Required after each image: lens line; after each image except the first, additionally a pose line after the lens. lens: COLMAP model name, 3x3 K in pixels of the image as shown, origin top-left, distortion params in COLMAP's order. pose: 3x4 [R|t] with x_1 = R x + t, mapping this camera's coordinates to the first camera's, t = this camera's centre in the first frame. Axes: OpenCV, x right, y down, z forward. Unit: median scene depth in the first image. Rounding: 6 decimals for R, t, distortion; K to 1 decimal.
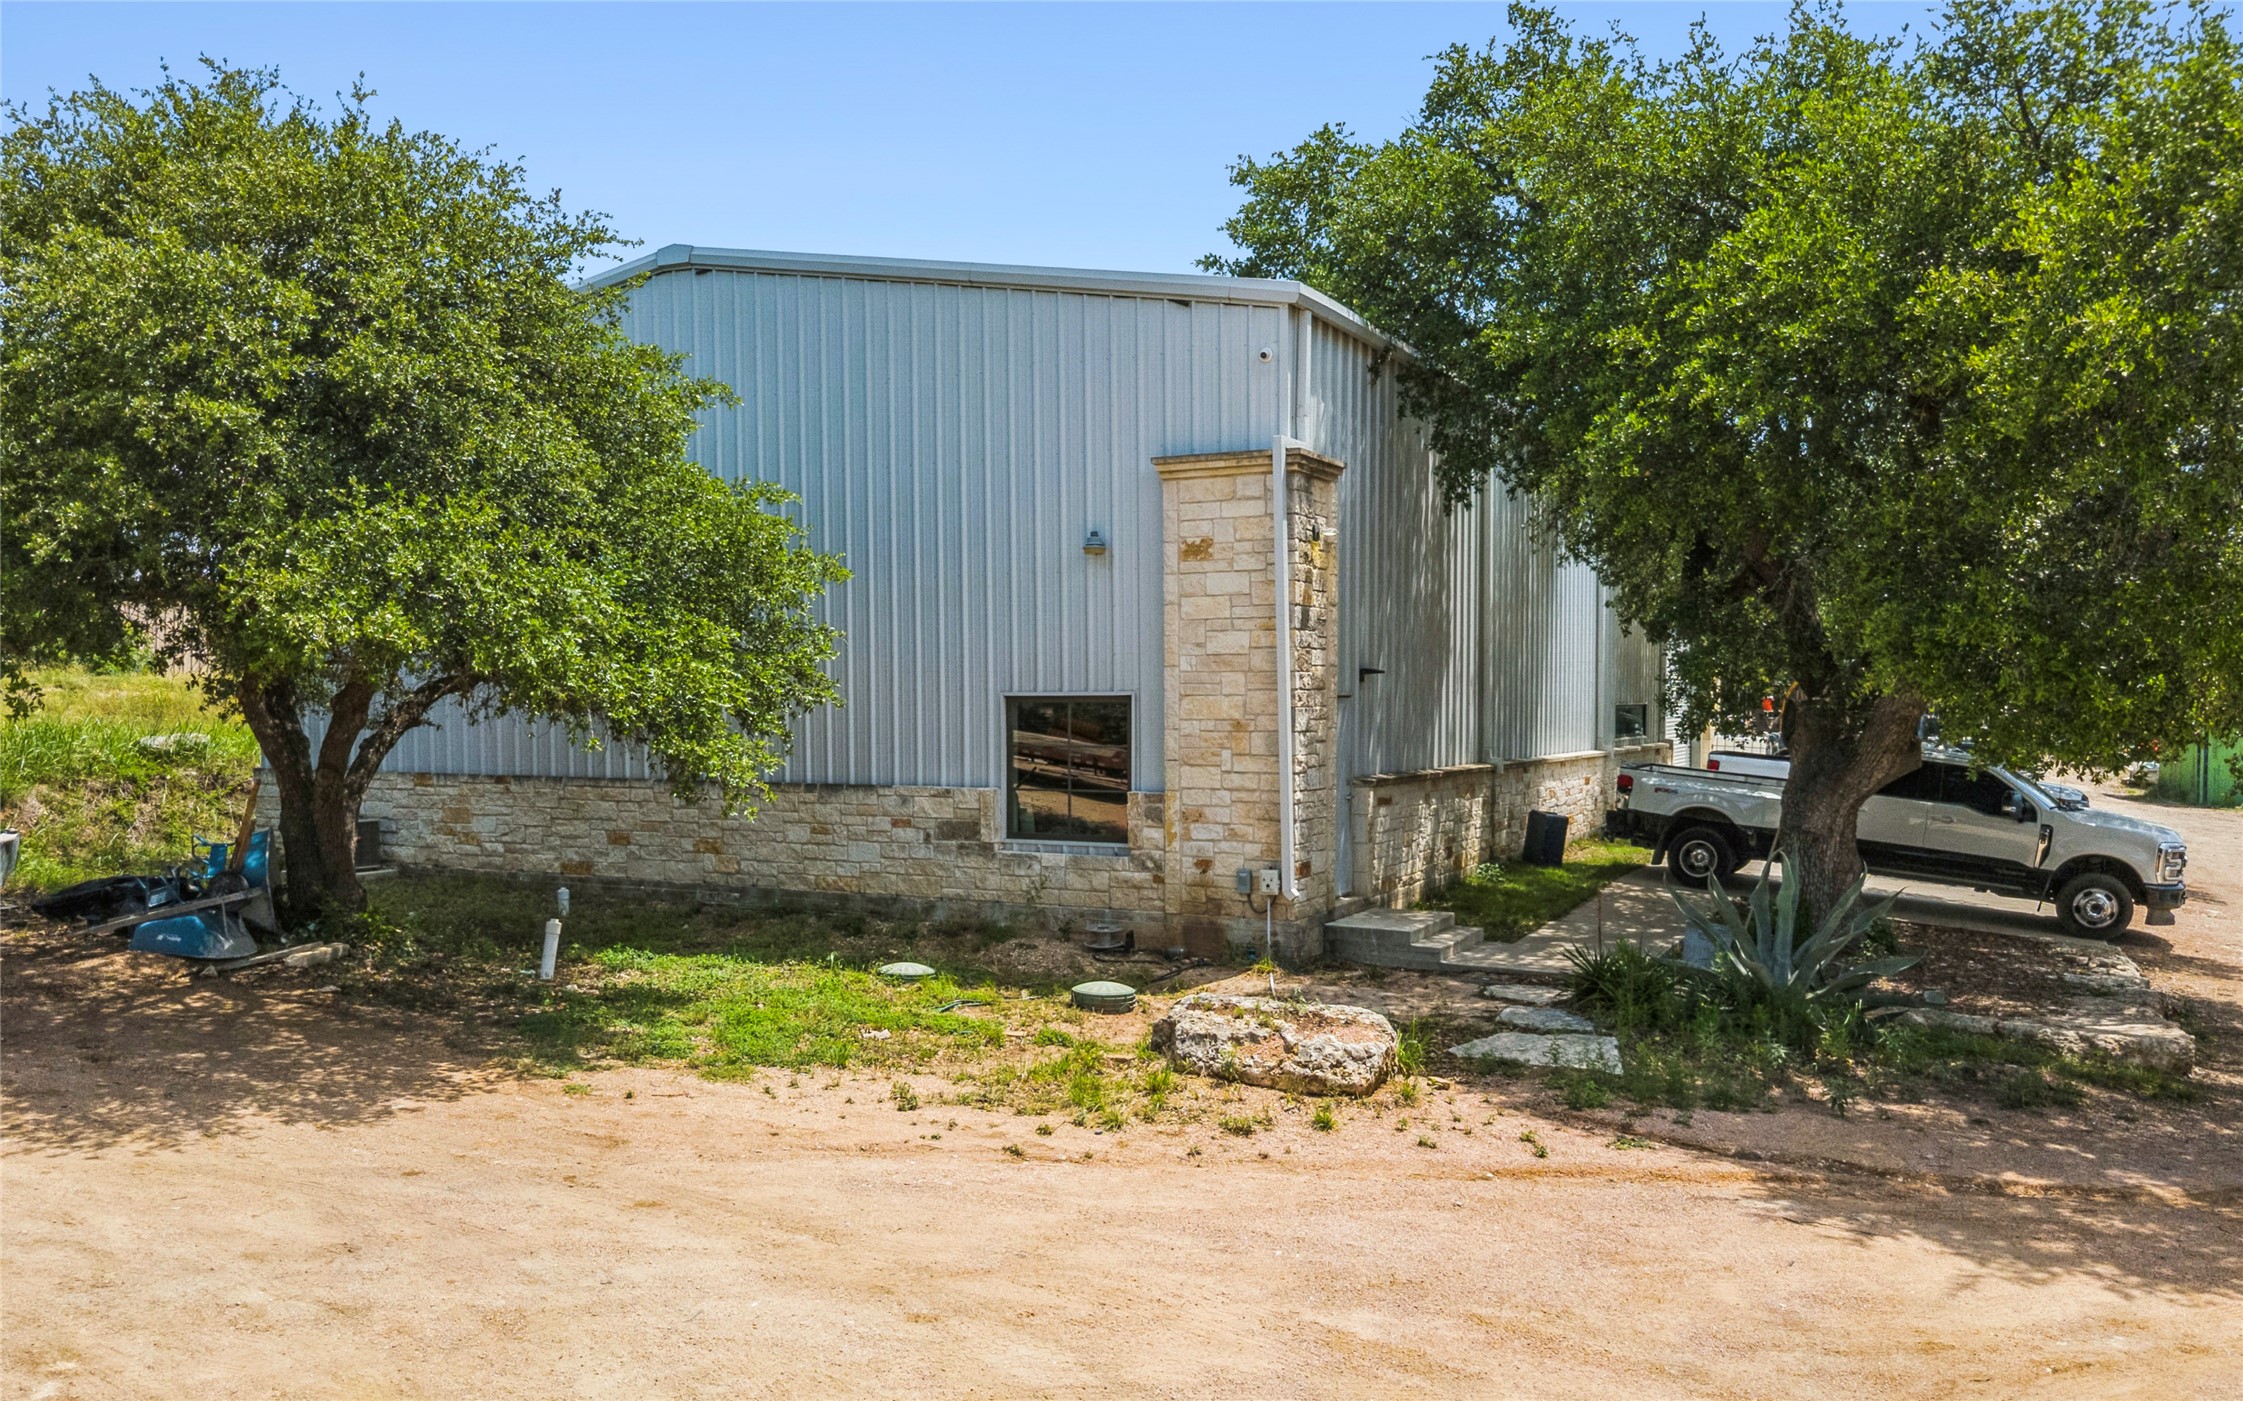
lens RADIAL K [[1646.1, 0, 1099.4], [0, 1646.1, 789.3], [0, 0, 1]] dist [-0.005806, 0.000266]
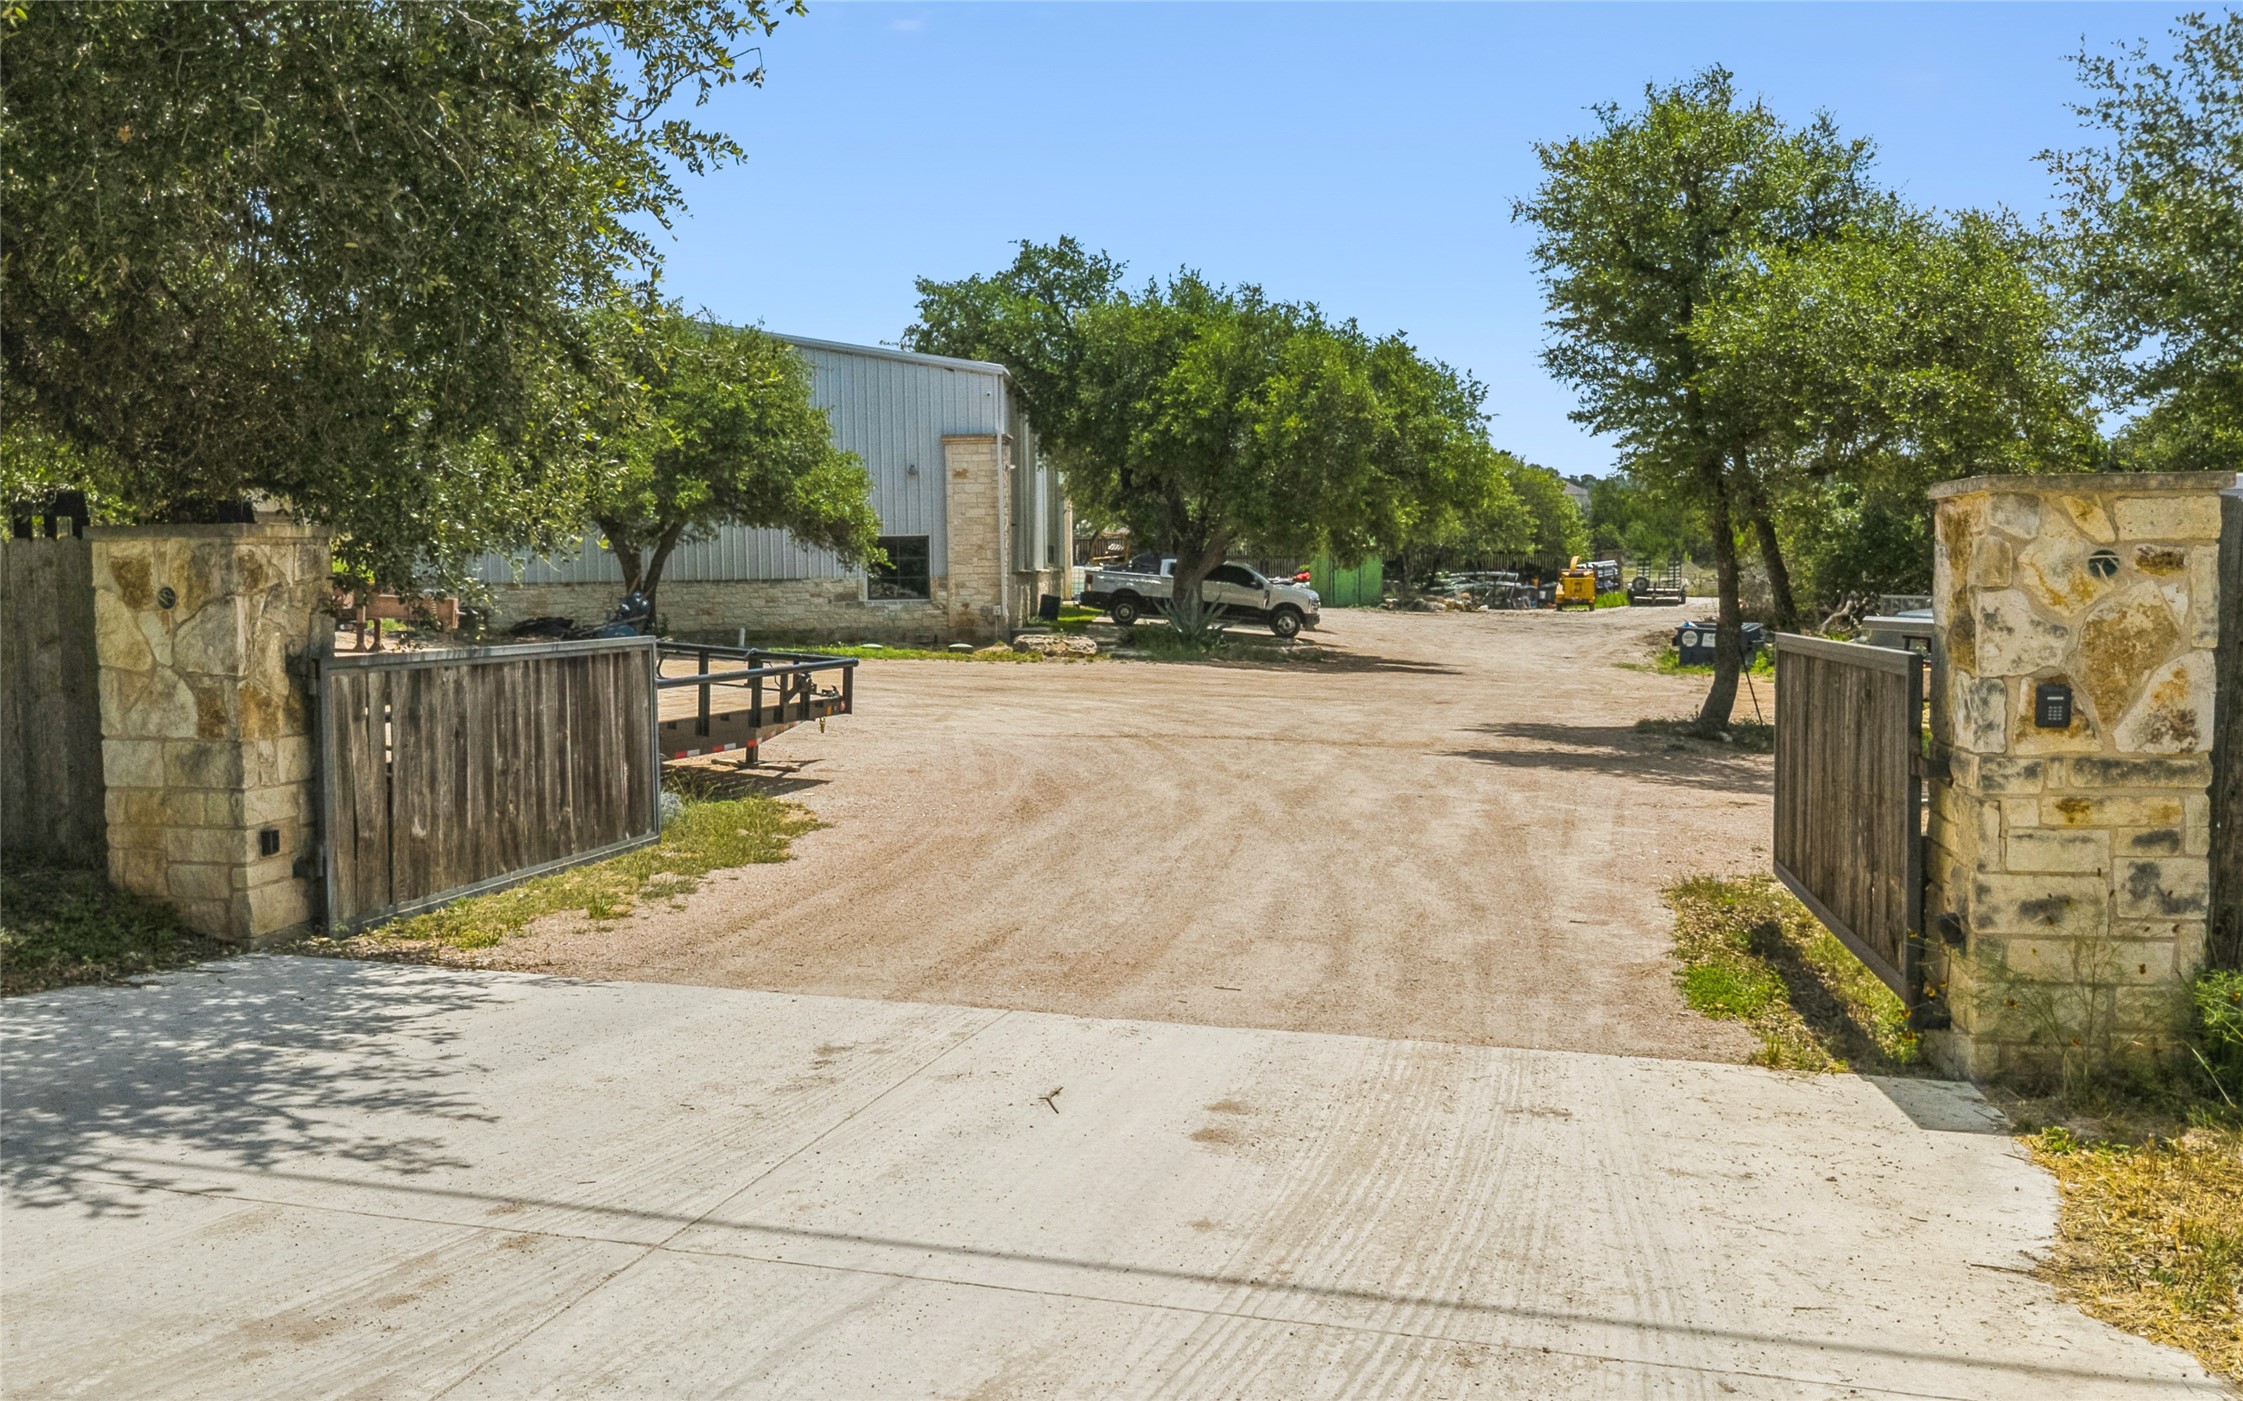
lens RADIAL K [[1740.4, 0, 936.2], [0, 1740.4, 729.5], [0, 0, 1]] dist [0.003446, 0.000541]
pose [[0.934812, -0.046709, 0.352059, -0.872510], [0.032991, 0.998448, 0.044867, 0.110018], [-0.353608, -0.030328, 0.934902, -1.352842]]
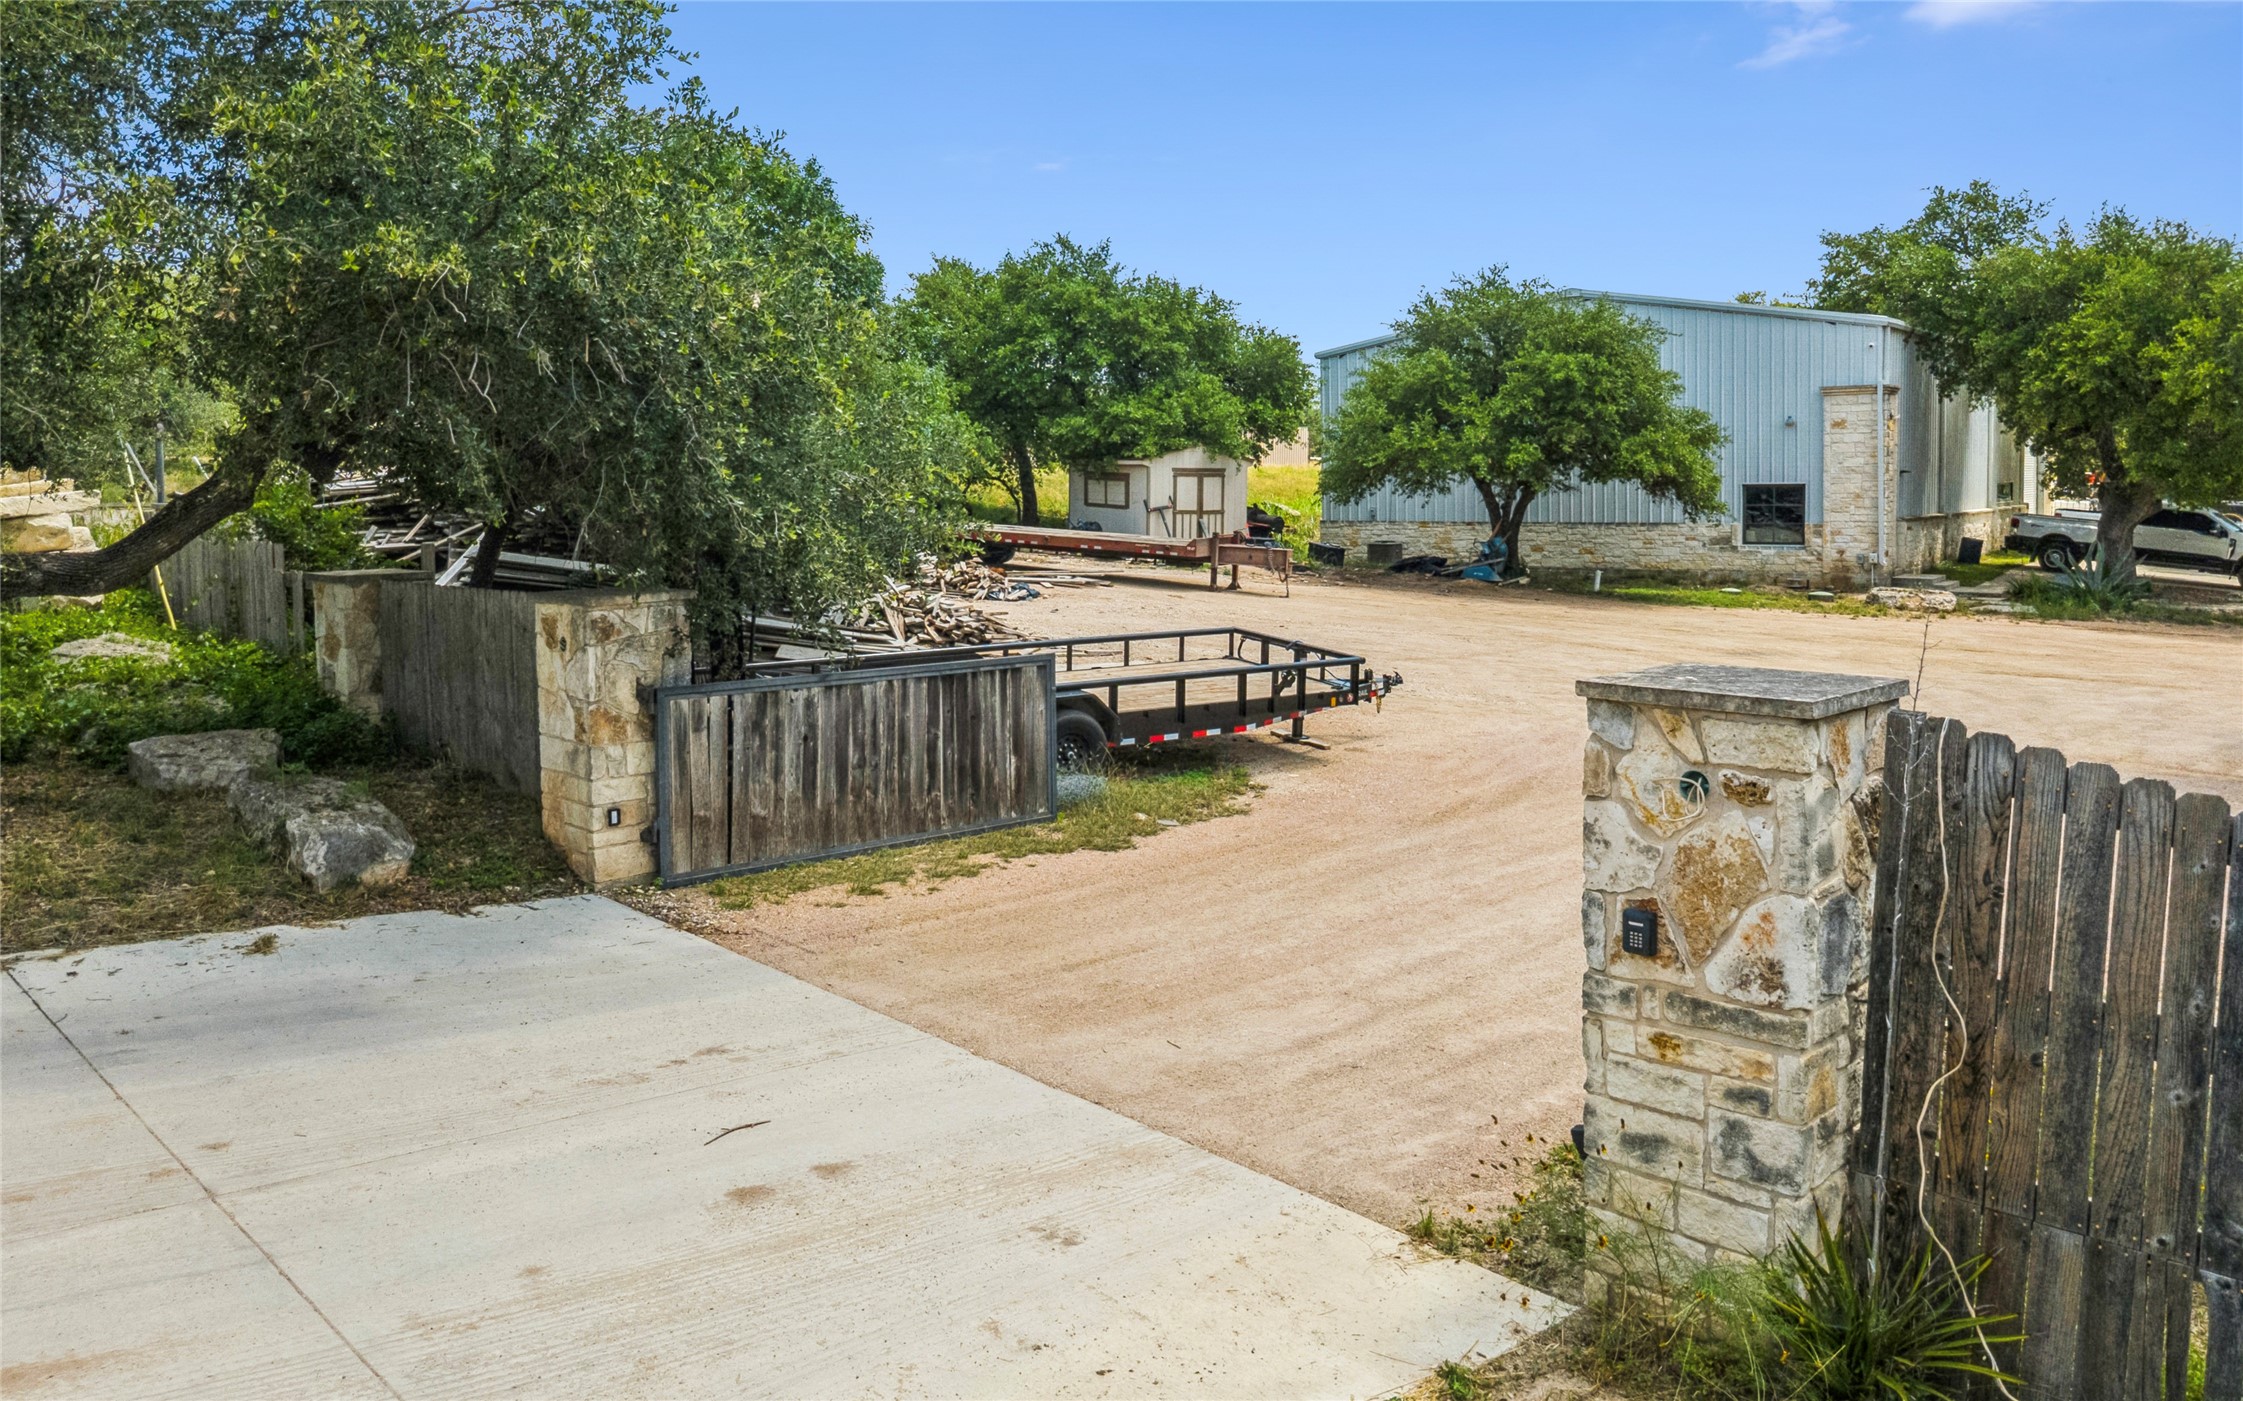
lens RADIAL K [[1540.8, 0, 1171.0], [0, 1540.8, 579.0], [0, 0, 1]] dist [0.001173, 0.001852]
pose [[0.988582, 0.000138, -0.150684, -0.572044], [0.001610, 0.999933, 0.011477, 0.056897], [0.150675, -0.011589, 0.988515, -1.405275]]
